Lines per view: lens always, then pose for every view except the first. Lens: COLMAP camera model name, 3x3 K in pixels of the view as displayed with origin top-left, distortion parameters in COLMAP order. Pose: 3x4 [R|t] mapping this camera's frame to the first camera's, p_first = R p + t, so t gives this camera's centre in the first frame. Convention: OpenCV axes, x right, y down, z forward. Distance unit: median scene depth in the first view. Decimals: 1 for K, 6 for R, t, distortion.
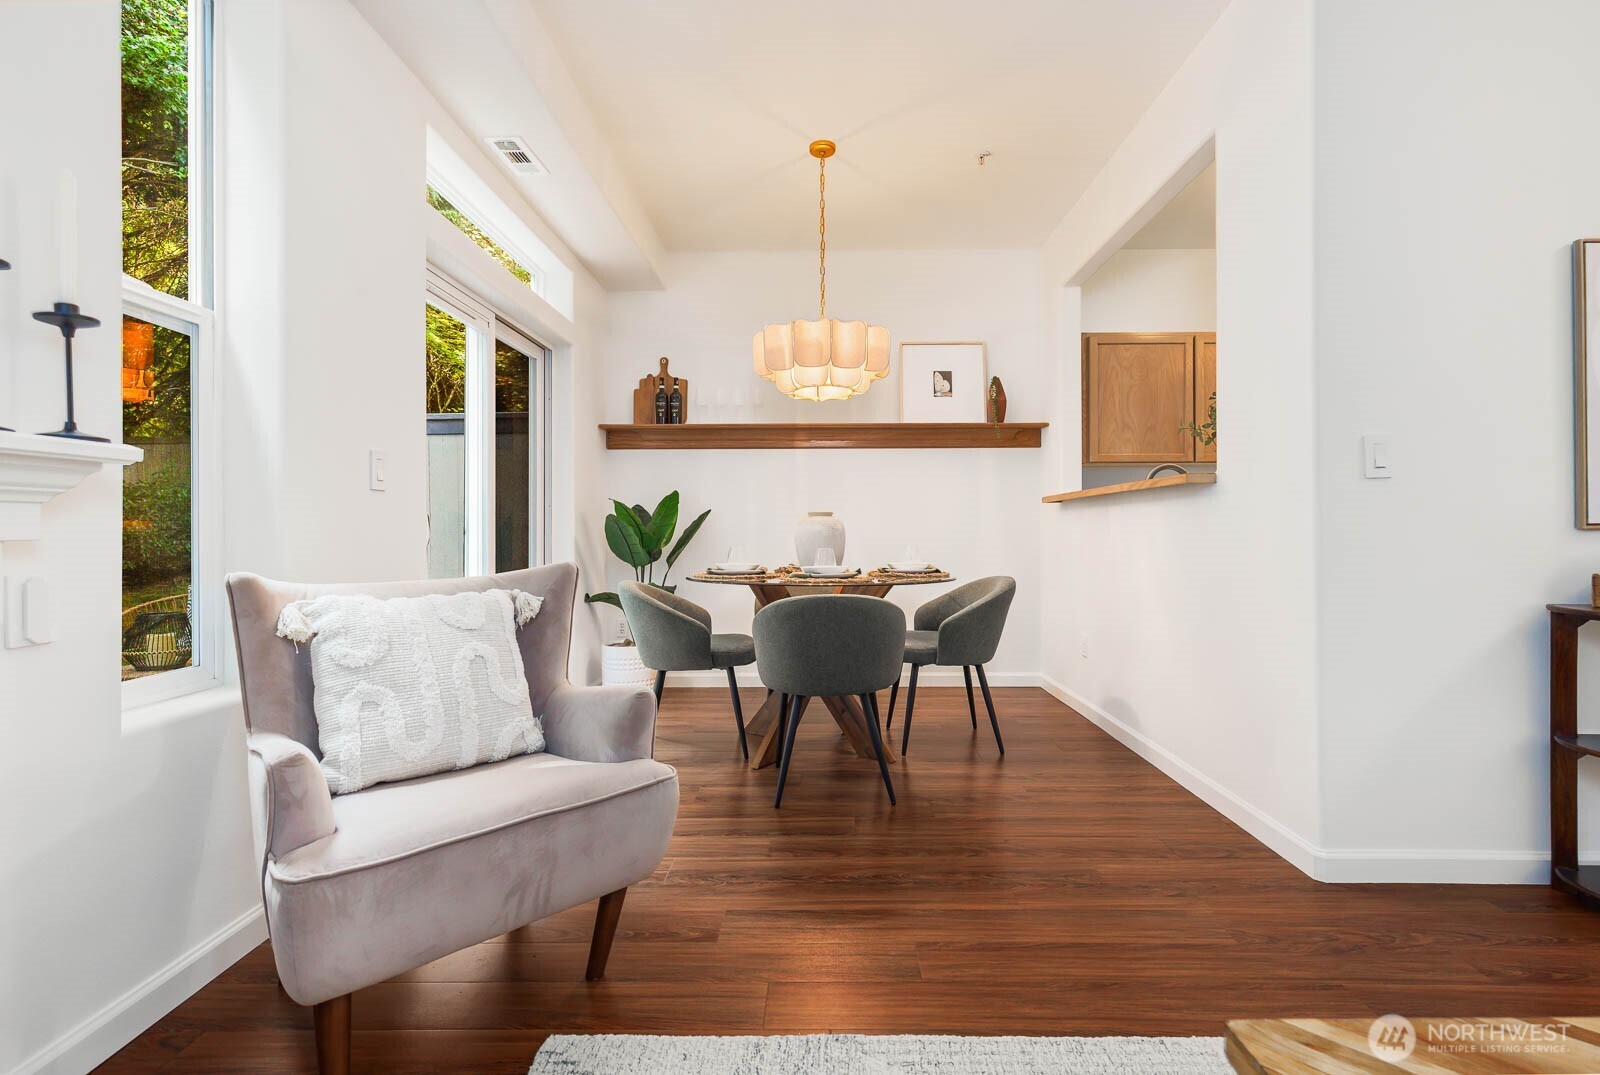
lens RADIAL K [[746.1, 0, 811.3], [0, 746.1, 526.7], [0, 0, 1]] dist [0.009072, -0.000237]
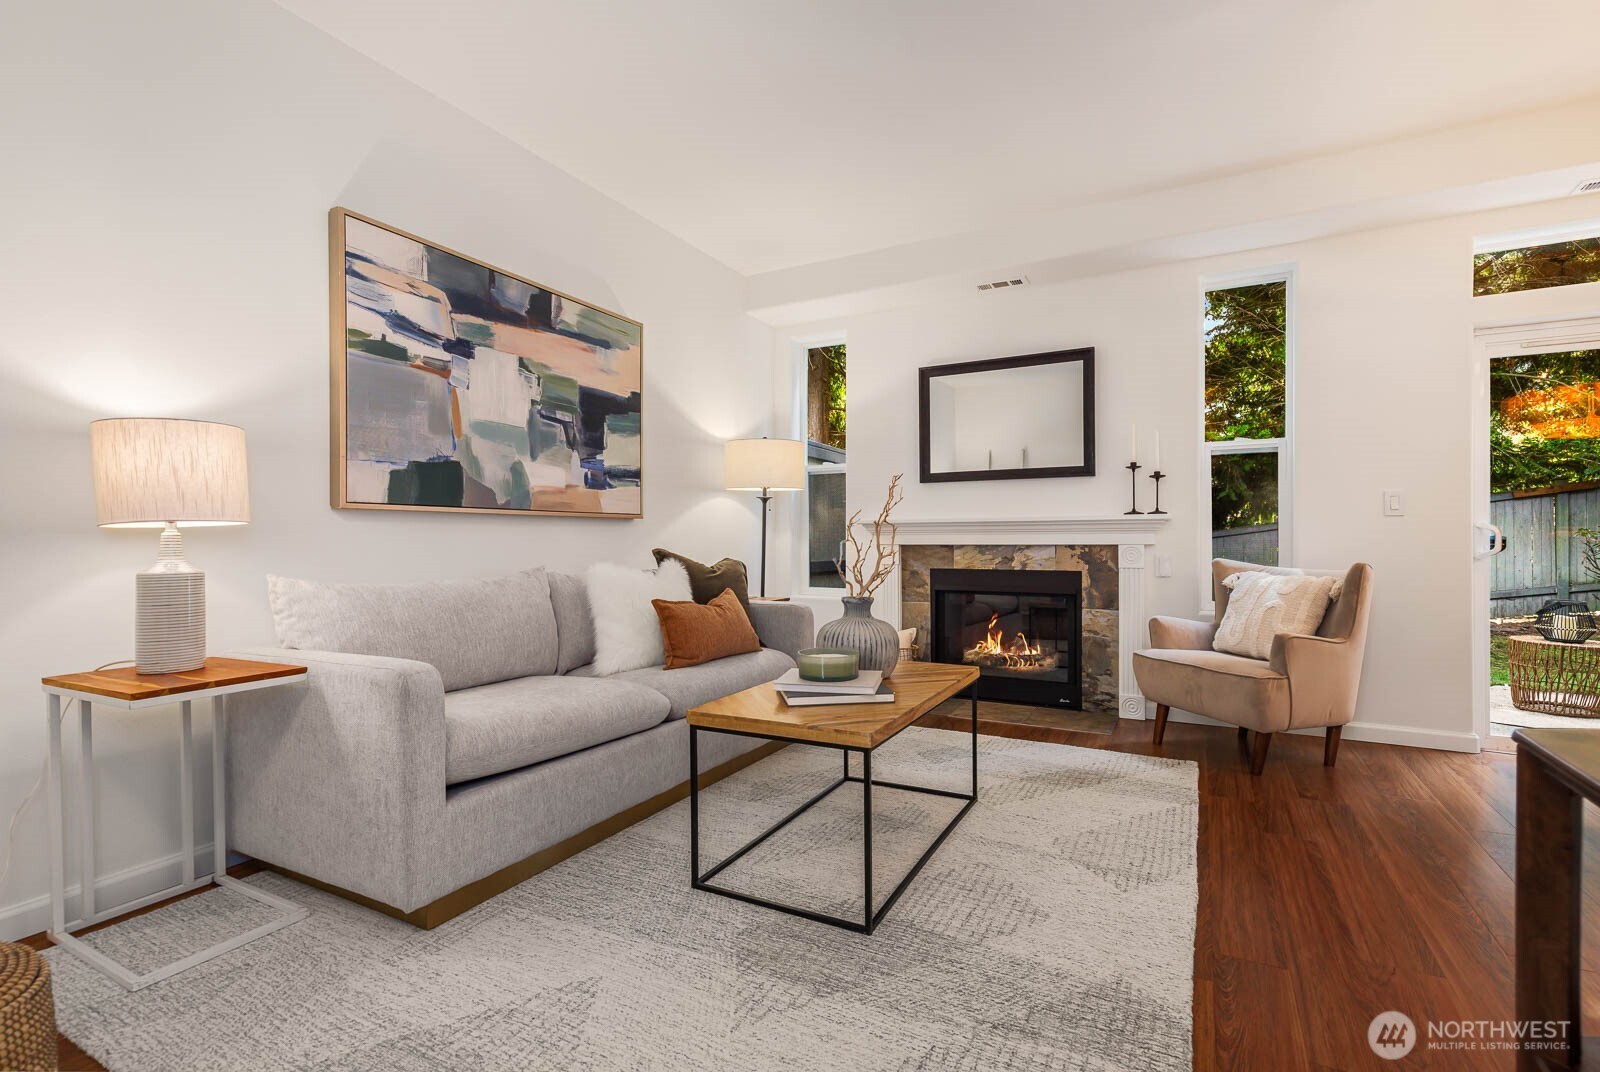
lens RADIAL K [[730.1, 0, 807.6], [0, 730.1, 538.7], [0, 0, 1]] dist [0.006555, 0.000062]
pose [[-0.462347, 0.003585, -0.886692, 0.732027], [0.008189, 0.999966, -0.000227, -0.004741], [0.886661, -0.007366, -0.462361, 0.329745]]
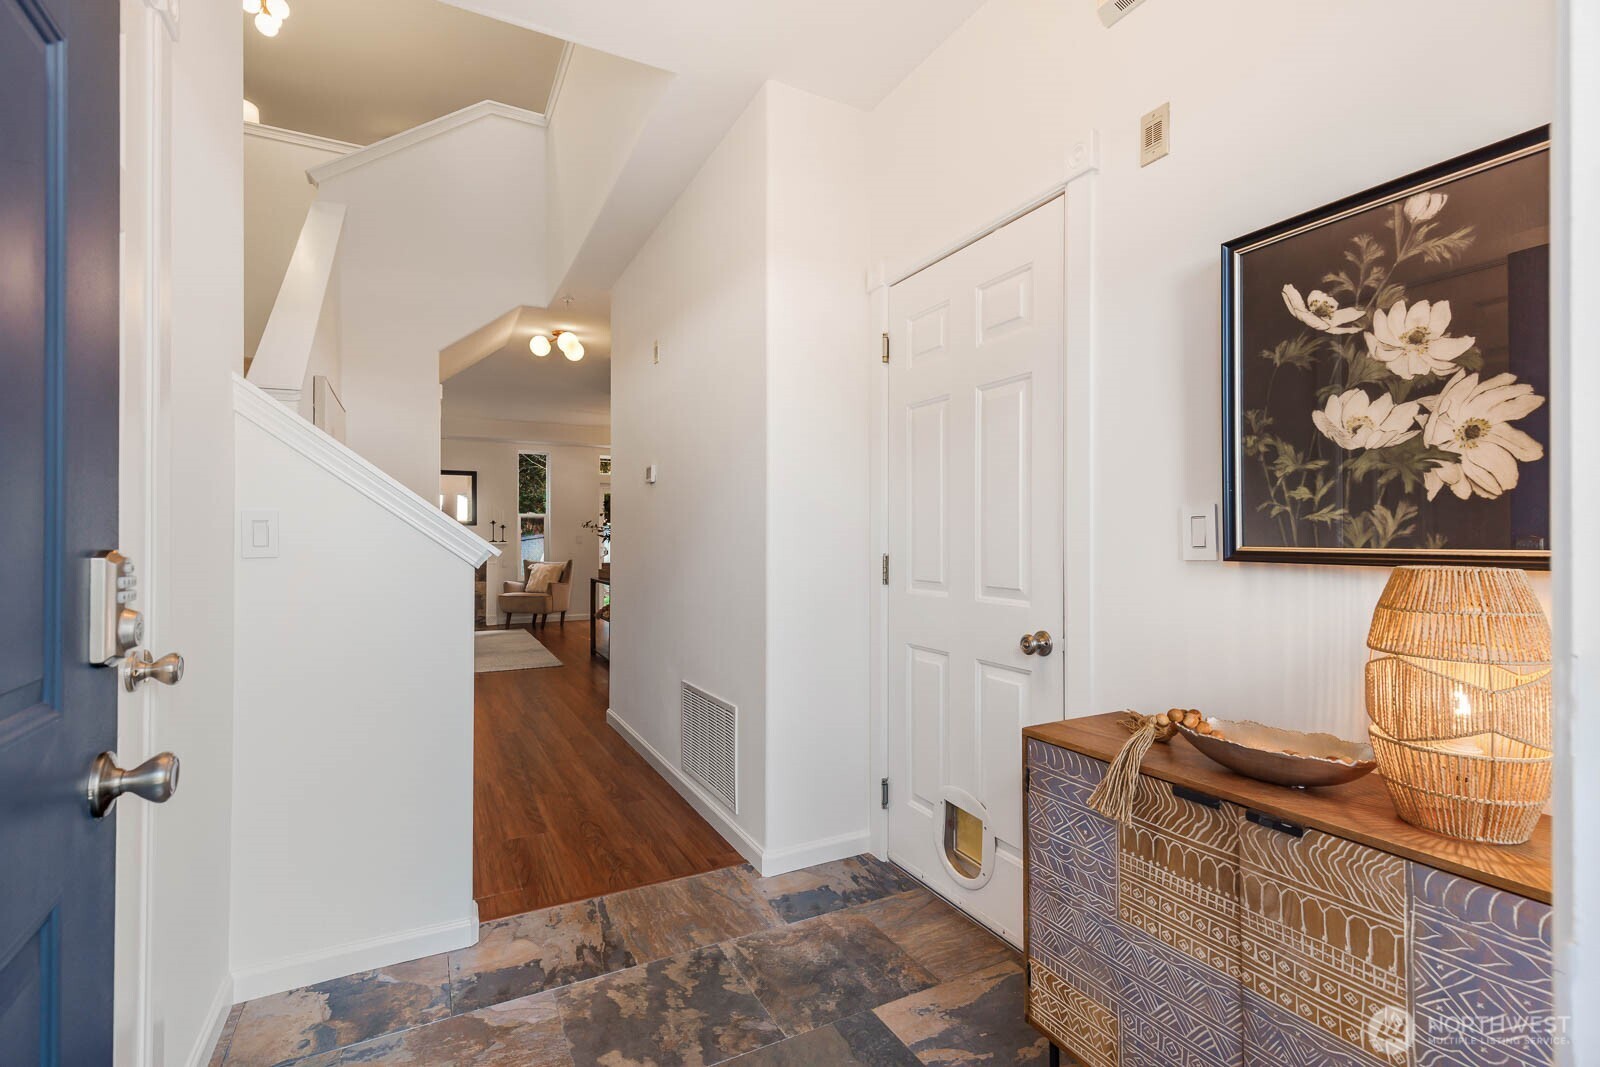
lens RADIAL K [[724.7, 0, 806.5], [0, 724.7, 539.1], [0, 0, 1]] dist [0.006892, -0.000234]
pose [[0.478594, 0.000472, -0.878036, 2.202668], [0.002213, 0.999996, 0.001744, -0.043195], [0.878034, -0.002778, 0.478591, 0.037465]]
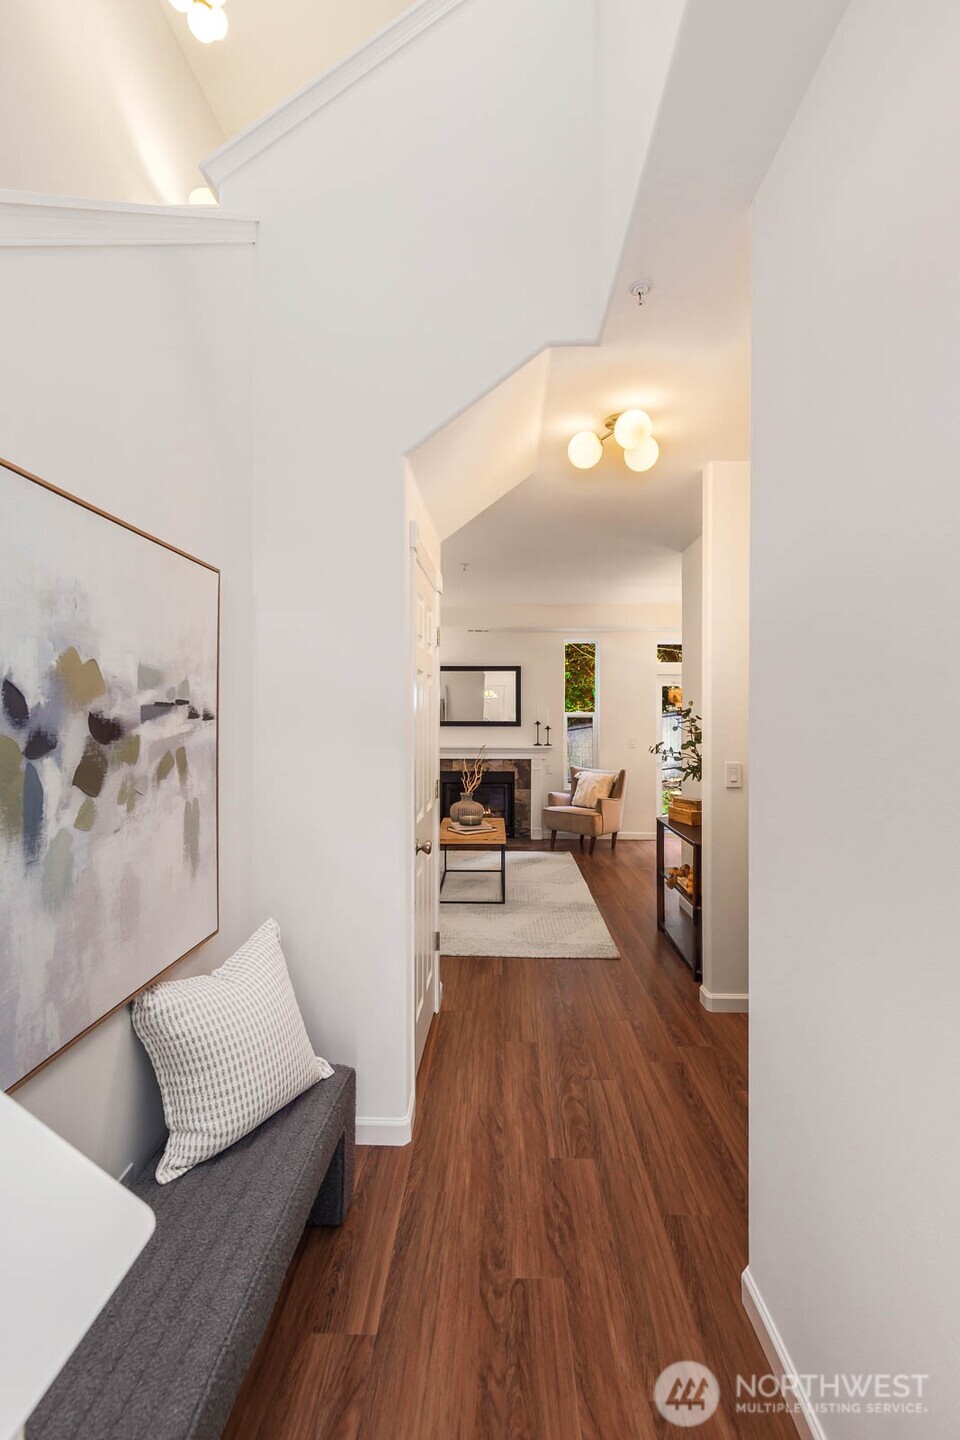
lens RADIAL K [[647.9, 0, 483.5], [0, 647.9, 716.2], [0, 0, 1]] dist [0.002098, -0.000124]
pose [[-0.017105, 0.001625, -0.999852, 1.515179], [0.002992, 0.999994, 0.001574, -0.117004], [0.999849, -0.002964, -0.017110, 0.146554]]
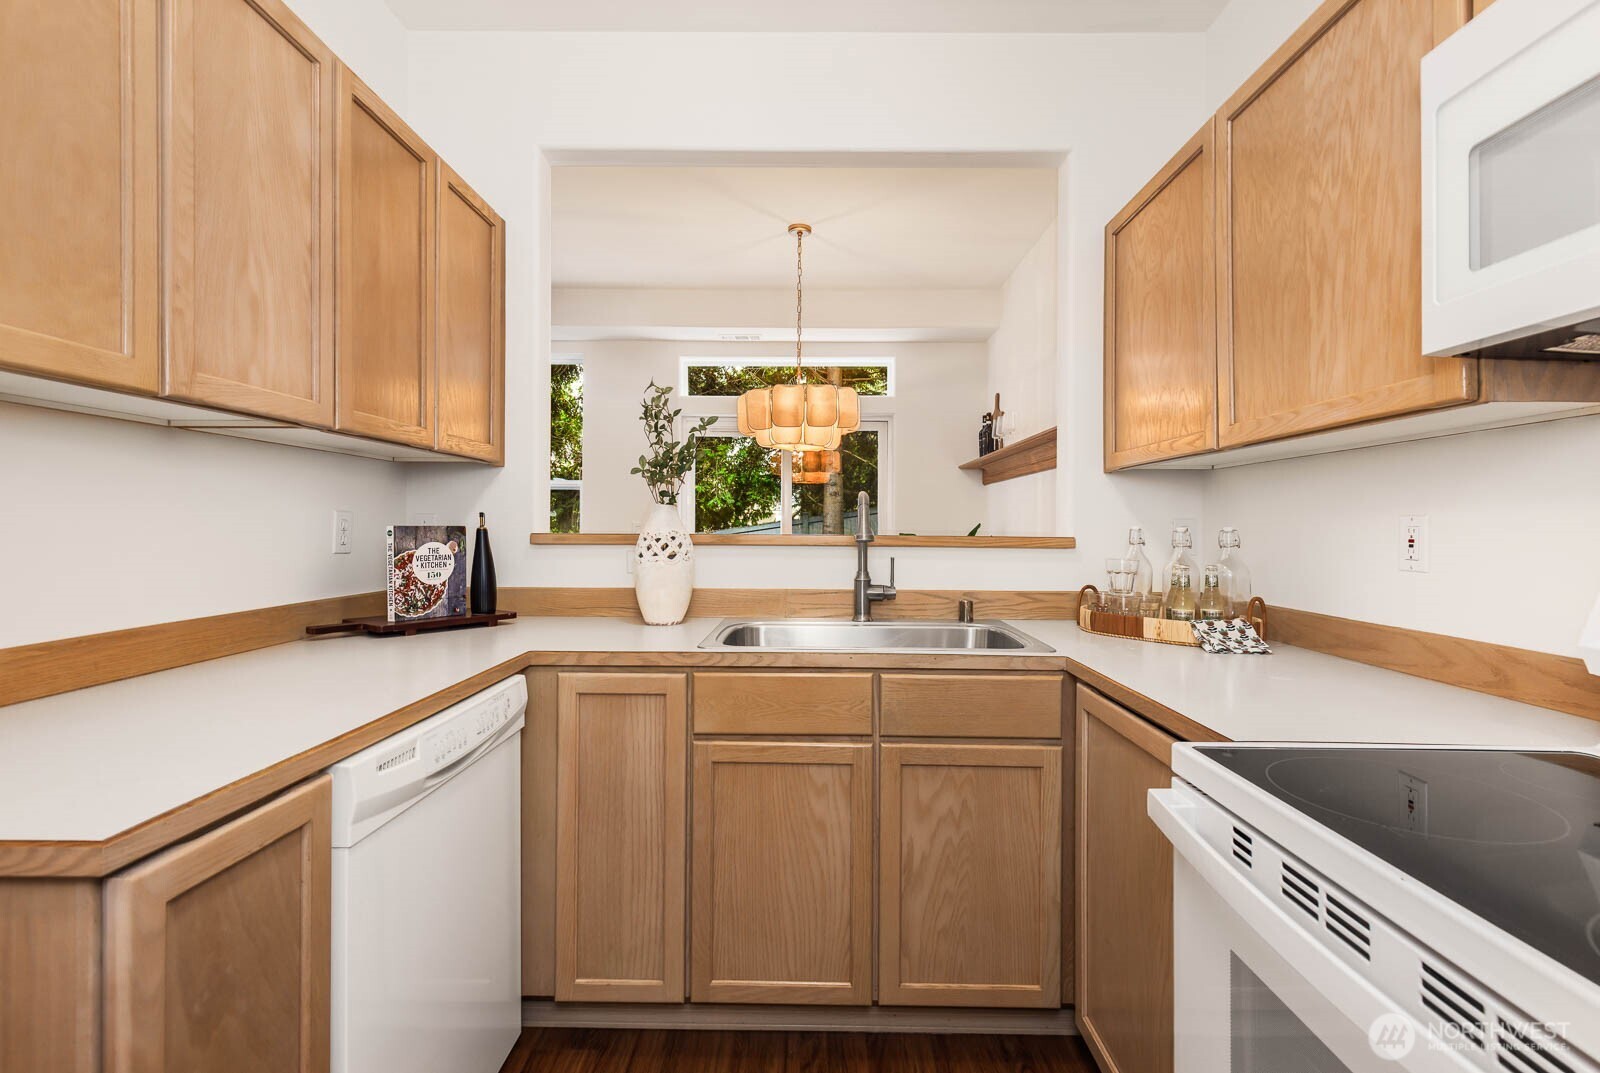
lens RADIAL K [[736.0, 0, 807.0], [0, 736.0, 522.3], [0, 0, 1]] dist [0.002582, -0.000089]
pose [[0.004173, -0.003218, -0.999986, 0.897102], [0.000030, 0.999995, -0.003218, -0.049163], [0.999991, -0.000017, 0.004173, 0.806302]]
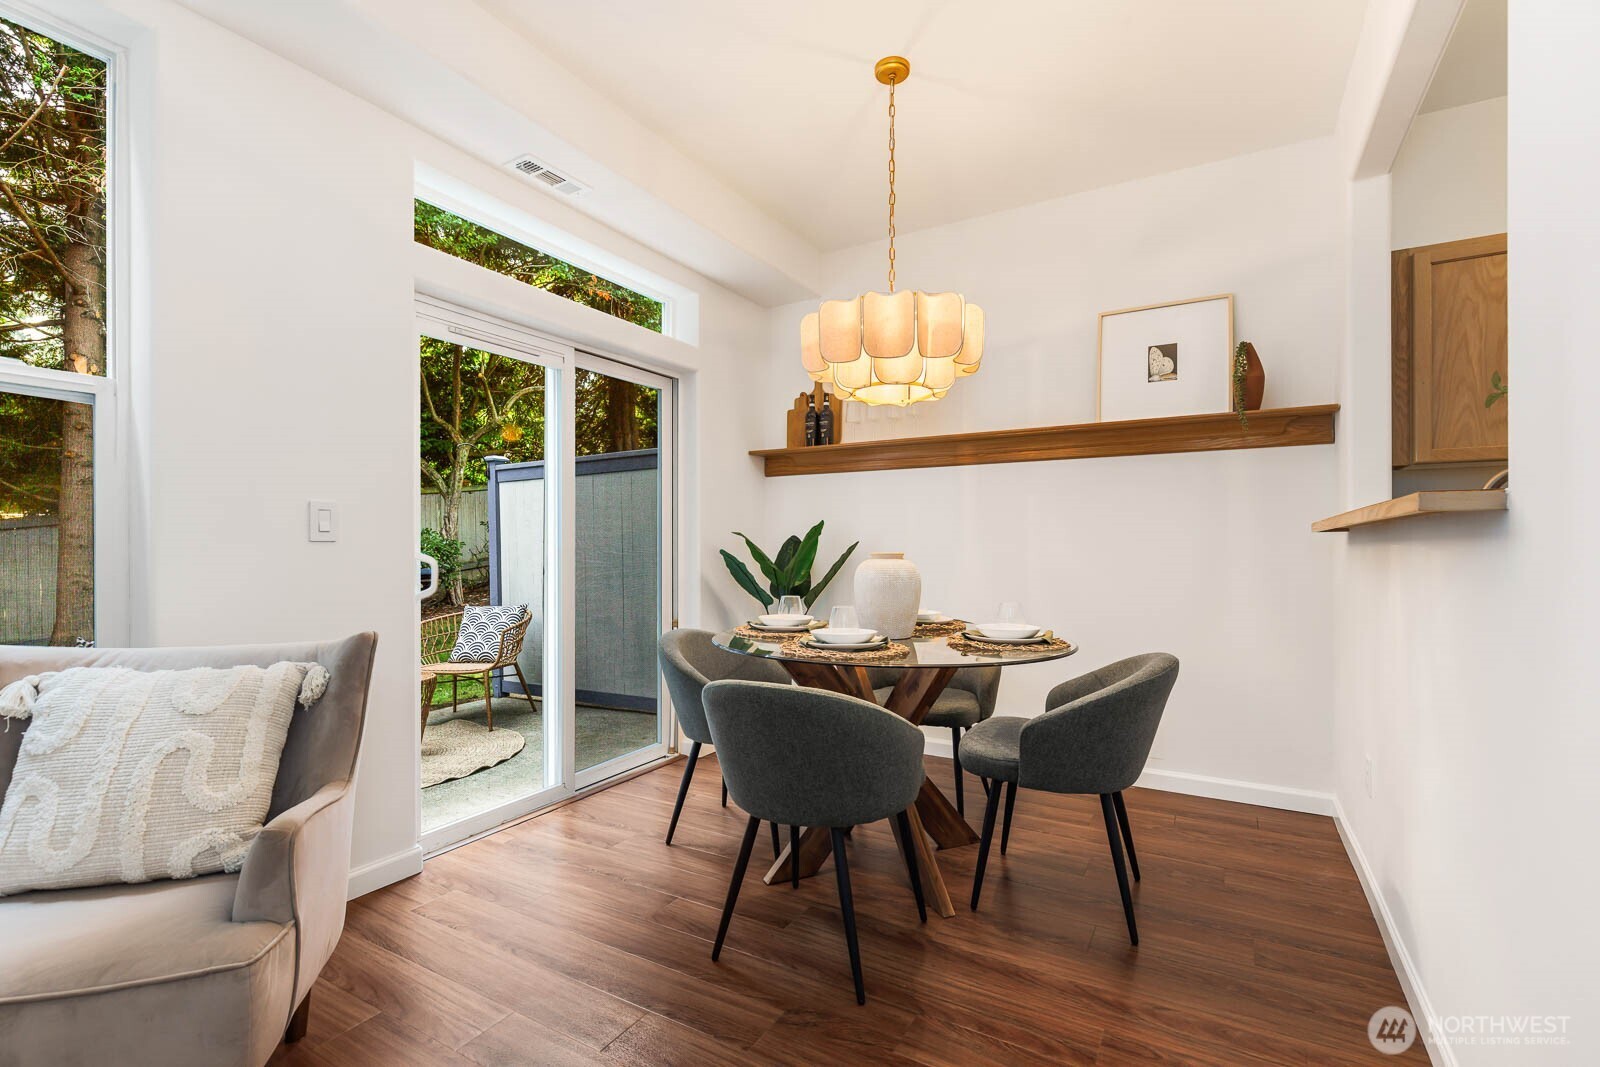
lens RADIAL K [[724.8, 0, 807.3], [0, 724.8, 544.1], [0, 0, 1]] dist [0.006321, -0.000367]
pose [[0.872014, -0.000589, -0.489480, 0.238979], [0.003133, 0.999985, 0.004380, -0.025606], [0.489470, -0.005353, 0.872004, 0.254885]]
